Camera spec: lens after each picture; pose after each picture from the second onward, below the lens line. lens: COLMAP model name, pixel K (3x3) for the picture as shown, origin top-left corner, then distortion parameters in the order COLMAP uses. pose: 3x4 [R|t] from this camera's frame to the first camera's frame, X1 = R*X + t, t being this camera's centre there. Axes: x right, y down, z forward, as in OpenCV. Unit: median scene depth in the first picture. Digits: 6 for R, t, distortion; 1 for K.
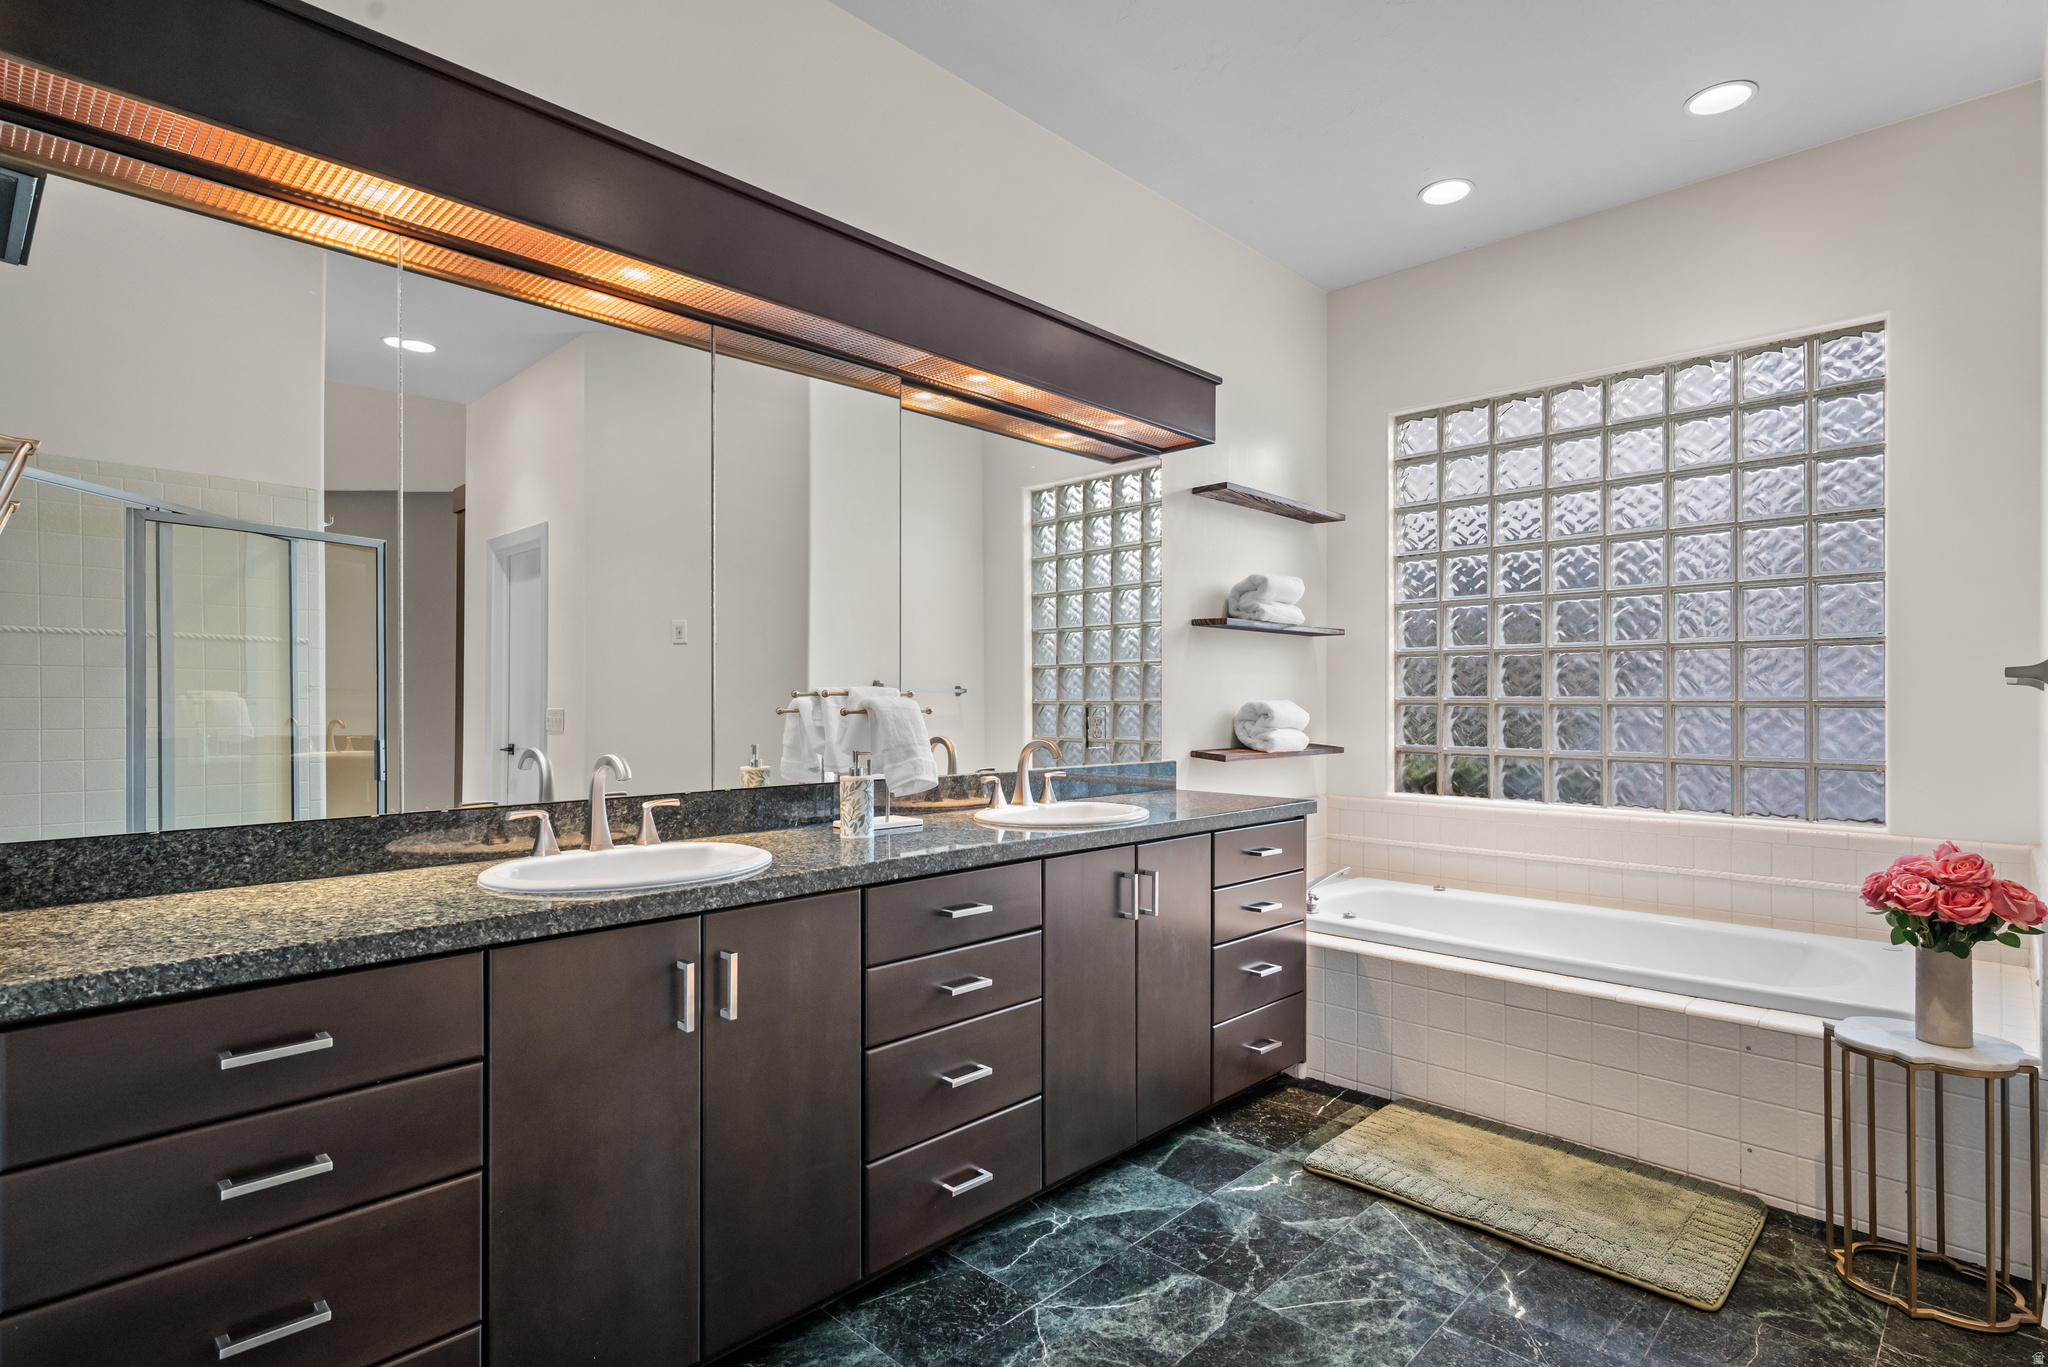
lens RADIAL K [[1033.7, 0, 1037.4], [0, 1033.7, 703.9], [0, 0, 1]] dist [0.012224, 0.001177]
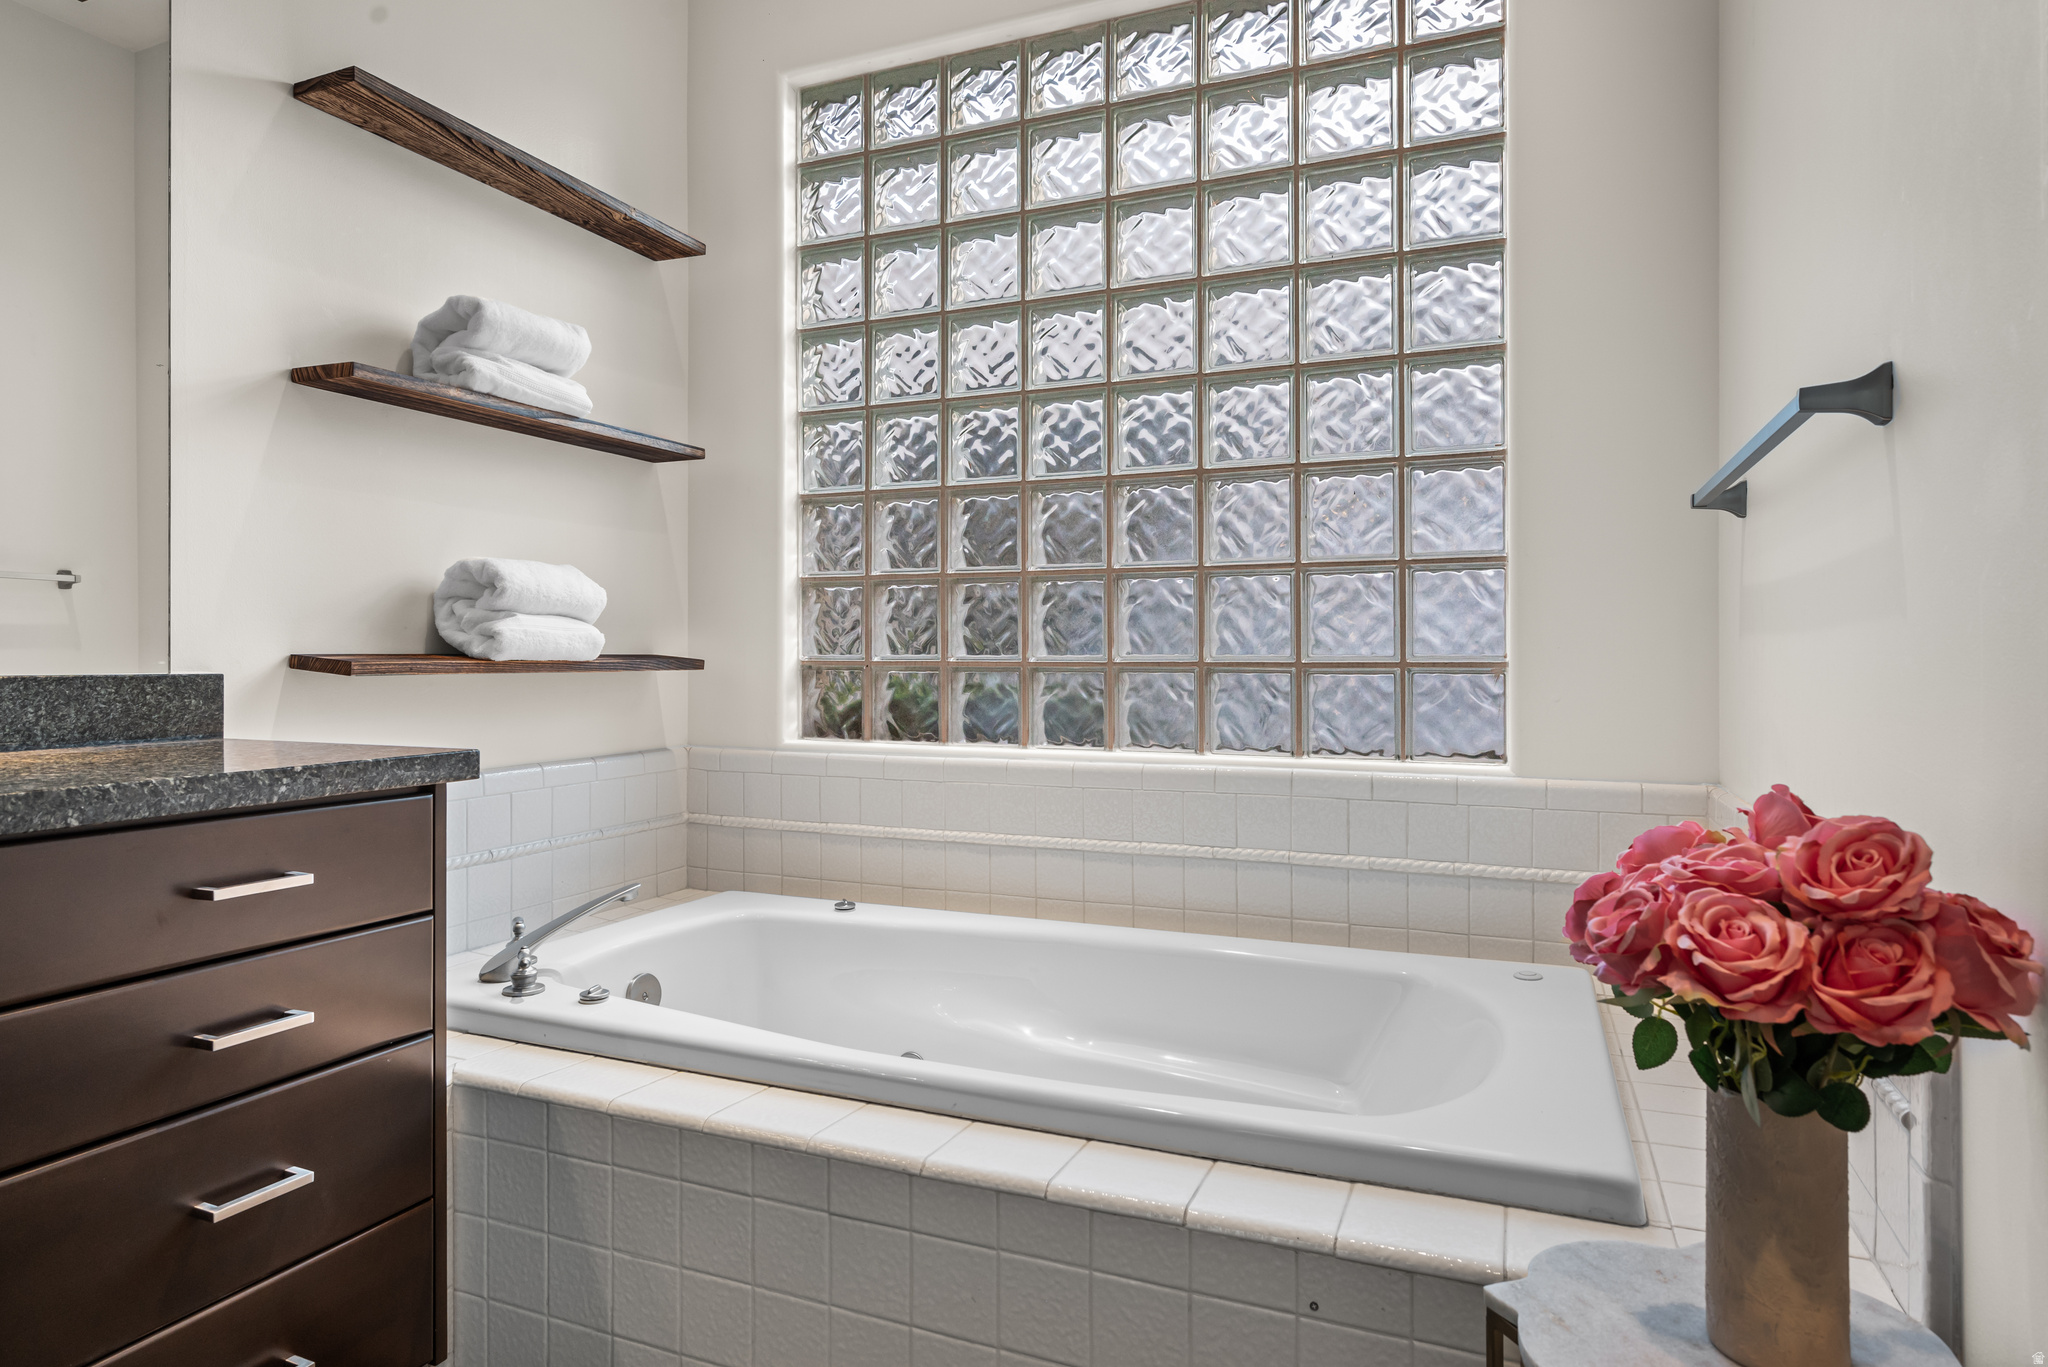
lens RADIAL K [[1137.4, 0, 1019.9], [0, 1137.4, 670.0], [0, 0, 1]] dist [0.004093, -0.000549]
pose [[0.940993, -0.006062, 0.338371, 0.289543], [0.004237, 0.999972, 0.006132, 0.051835], [-0.338399, -0.004336, 0.940993, 0.422655]]
